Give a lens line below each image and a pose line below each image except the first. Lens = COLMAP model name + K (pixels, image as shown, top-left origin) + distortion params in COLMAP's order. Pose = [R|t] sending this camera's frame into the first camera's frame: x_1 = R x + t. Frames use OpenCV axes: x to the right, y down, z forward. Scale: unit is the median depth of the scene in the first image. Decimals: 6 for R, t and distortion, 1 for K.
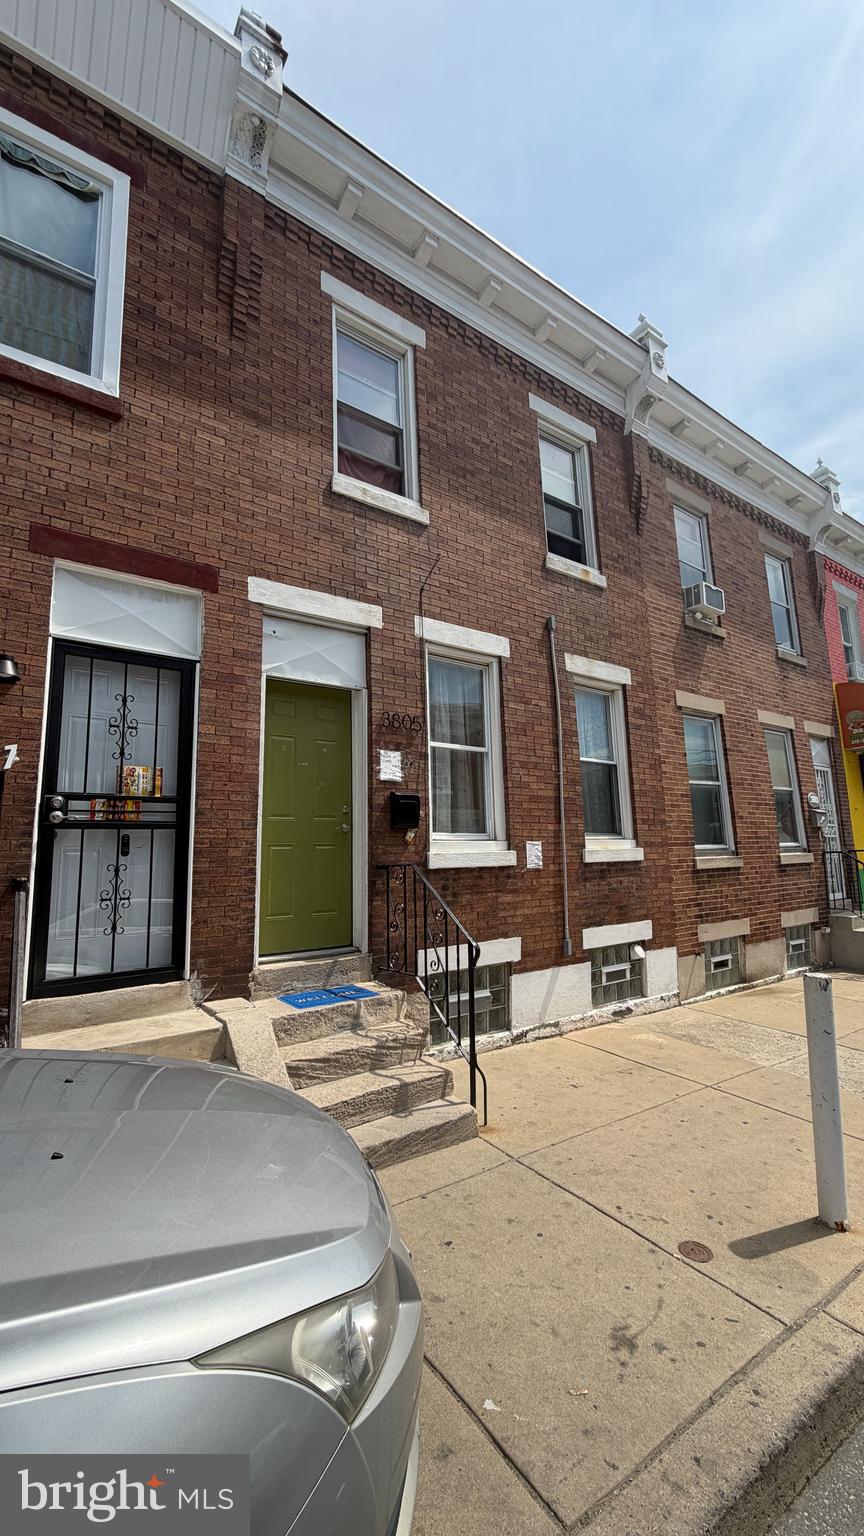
lens RADIAL K [[616.3, 0, 432.2], [0, 616.3, 761.6], [0, 0, 1]] dist [0.002343, 0.000484]
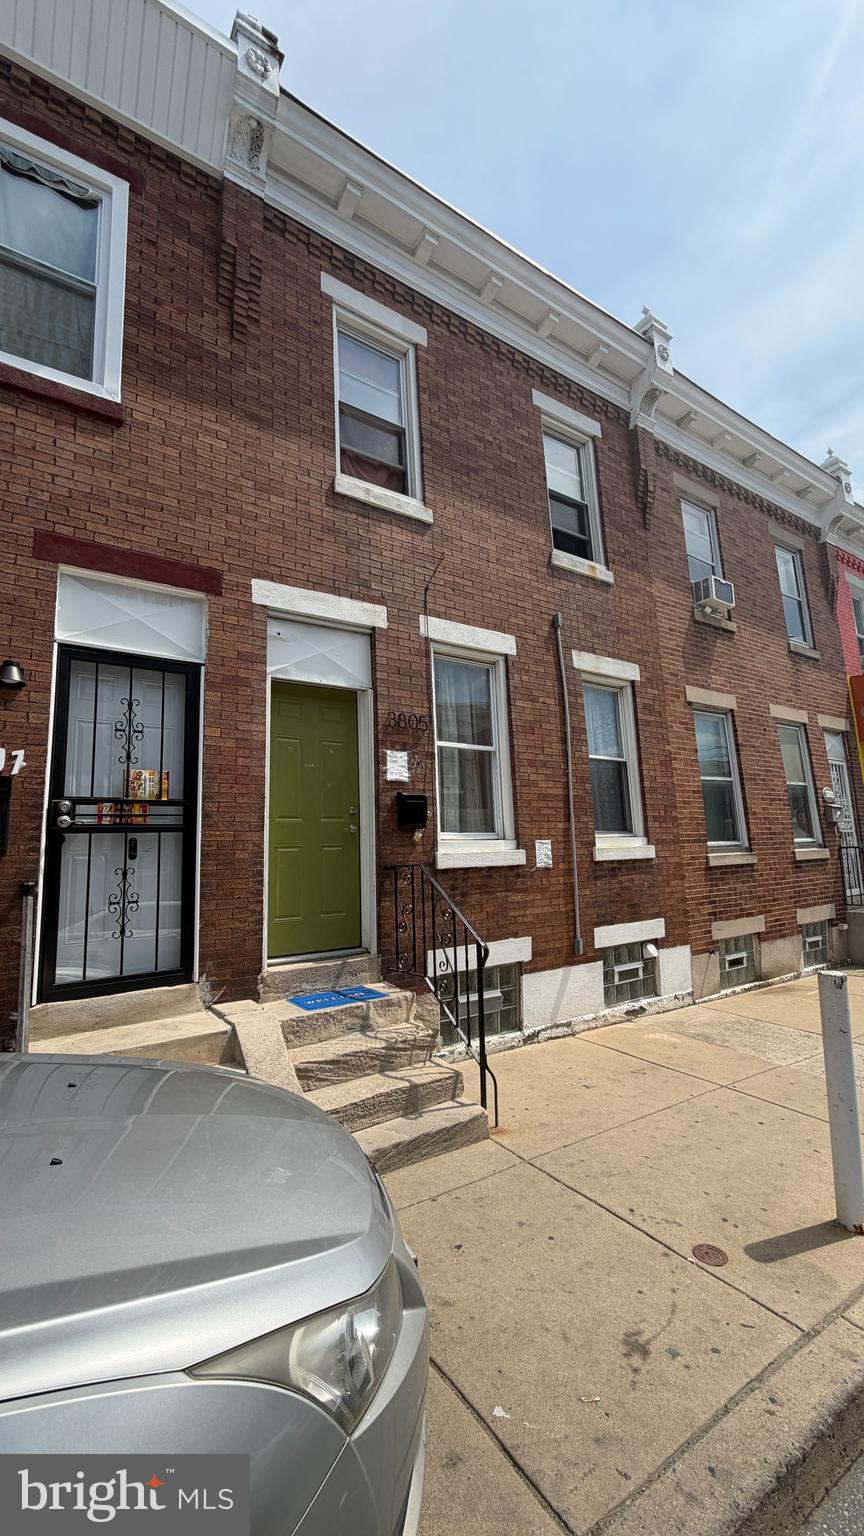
lens RADIAL K [[616.3, 0, 432.1], [0, 616.3, 761.7], [0, 0, 1]] dist [0.002343, 0.000484]
pose [[0.999723, -0.014509, -0.018526, 0.007408], [0.014507, 0.999895, -0.000268, 0.000954], [0.018528, -0.000001, 0.999828, 0.004749]]
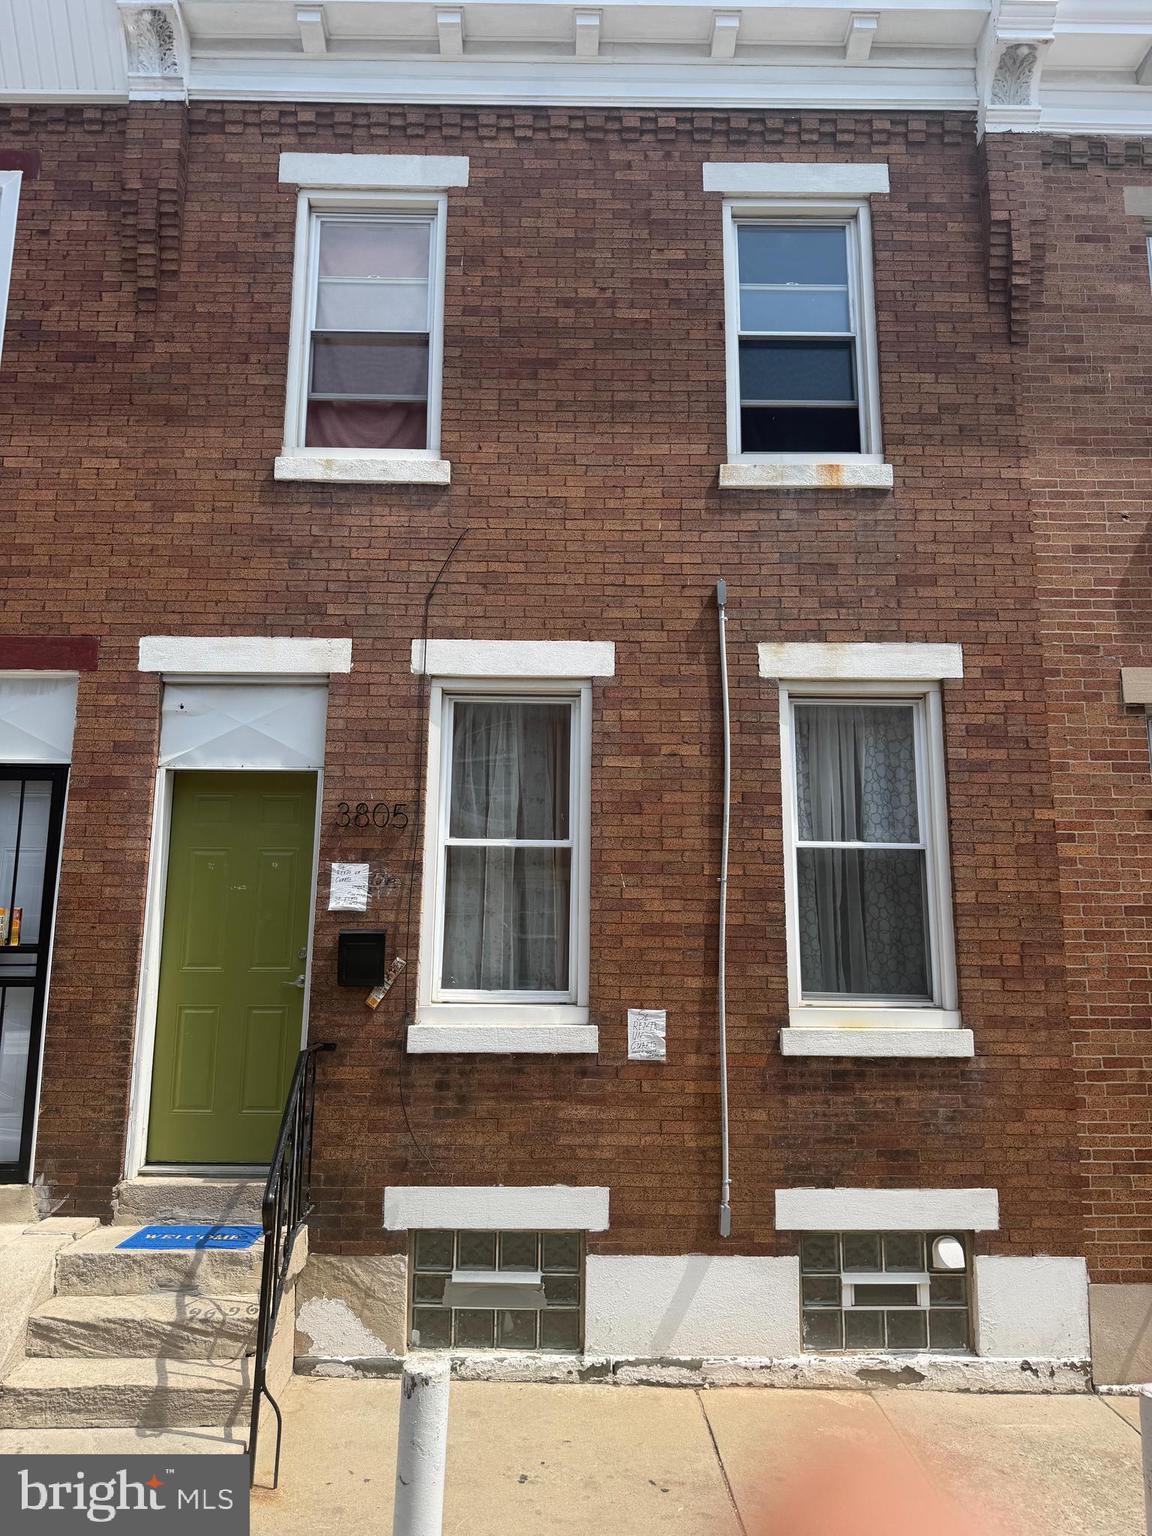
lens RADIAL K [[1077.0, 0, 570.9], [0, 1077.0, 774.8], [0, 0, 1]] dist [0.043699, -0.054072]
pose [[0.821854, -0.068814, -0.565526, 0.764405], [0.060496, 0.997607, -0.033474, -0.057954], [0.566476, -0.006701, 0.824051, 0.205682]]
